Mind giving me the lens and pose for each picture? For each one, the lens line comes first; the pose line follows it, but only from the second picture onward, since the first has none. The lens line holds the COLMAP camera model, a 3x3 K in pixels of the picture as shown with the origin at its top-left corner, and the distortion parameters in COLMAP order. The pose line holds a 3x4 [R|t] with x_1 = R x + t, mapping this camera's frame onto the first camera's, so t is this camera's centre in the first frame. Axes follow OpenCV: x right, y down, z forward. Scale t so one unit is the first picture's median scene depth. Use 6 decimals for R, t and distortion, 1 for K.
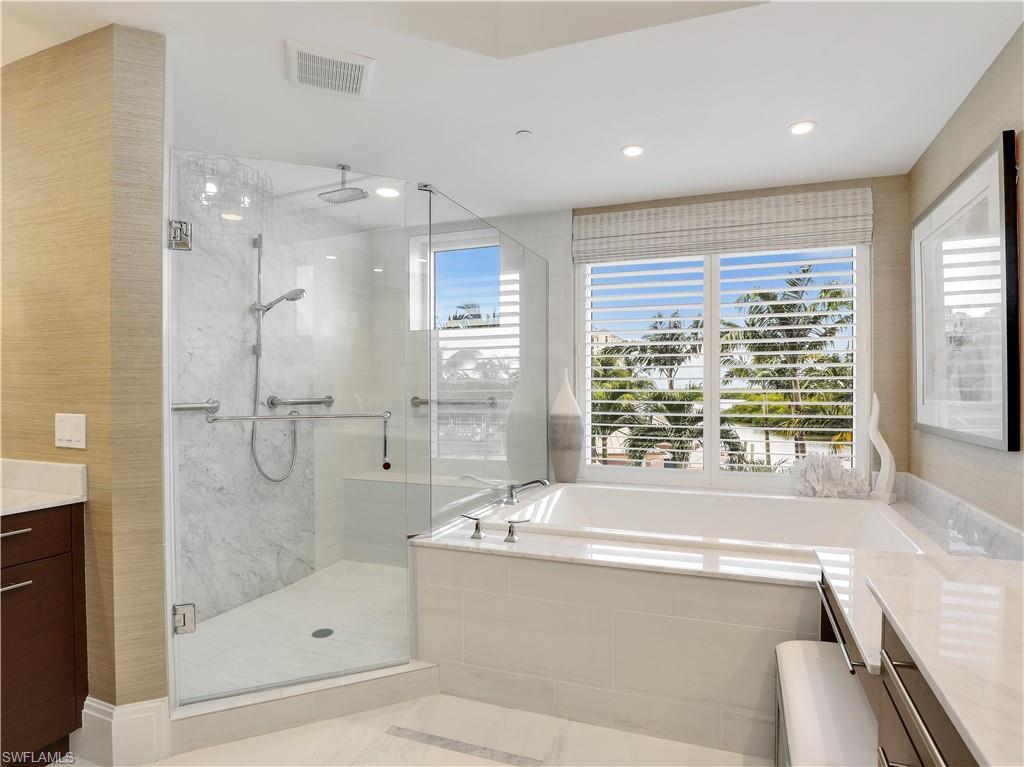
lens RADIAL K [[537.2, 0, 541.8], [0, 537.2, 388.4], [0, 0, 1]] dist [-0.042694, 0.014062]
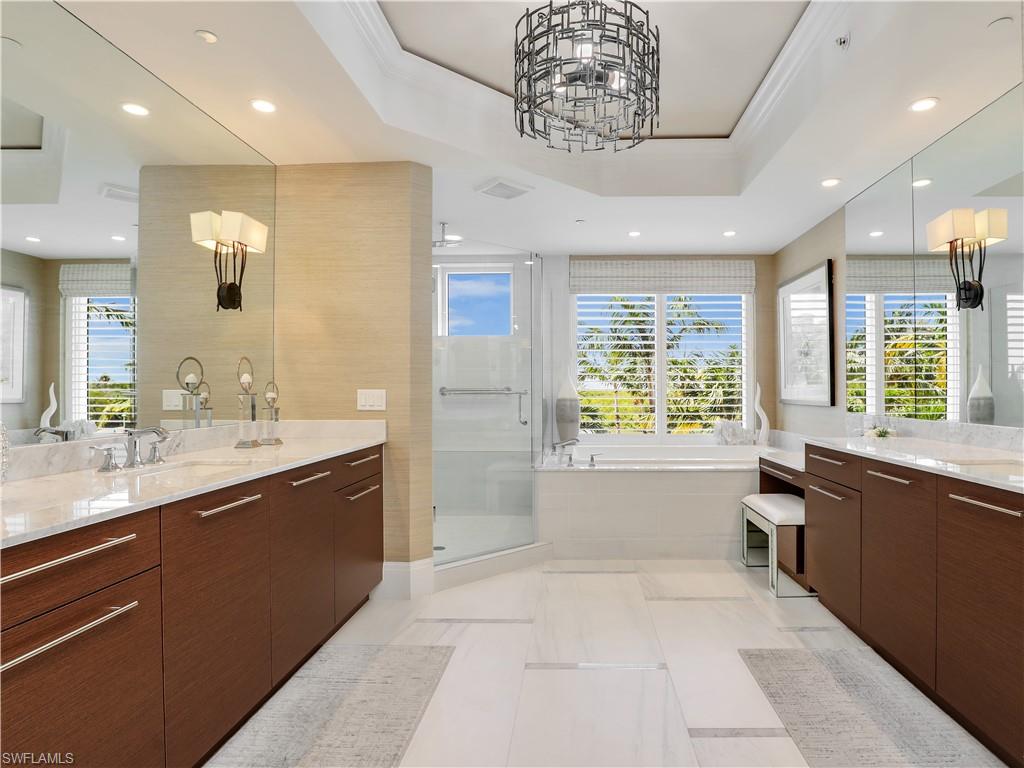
lens RADIAL K [[559.1, 0, 551.0], [0, 559.1, 384.9], [0, 0, 1]] dist [-0.047422, 0.015377]
pose [[0.953555, 0.002813, 0.301206, -0.624208], [-0.000394, 0.999967, -0.008093, 0.033860], [-0.301219, 0.007599, 0.953525, -0.578112]]
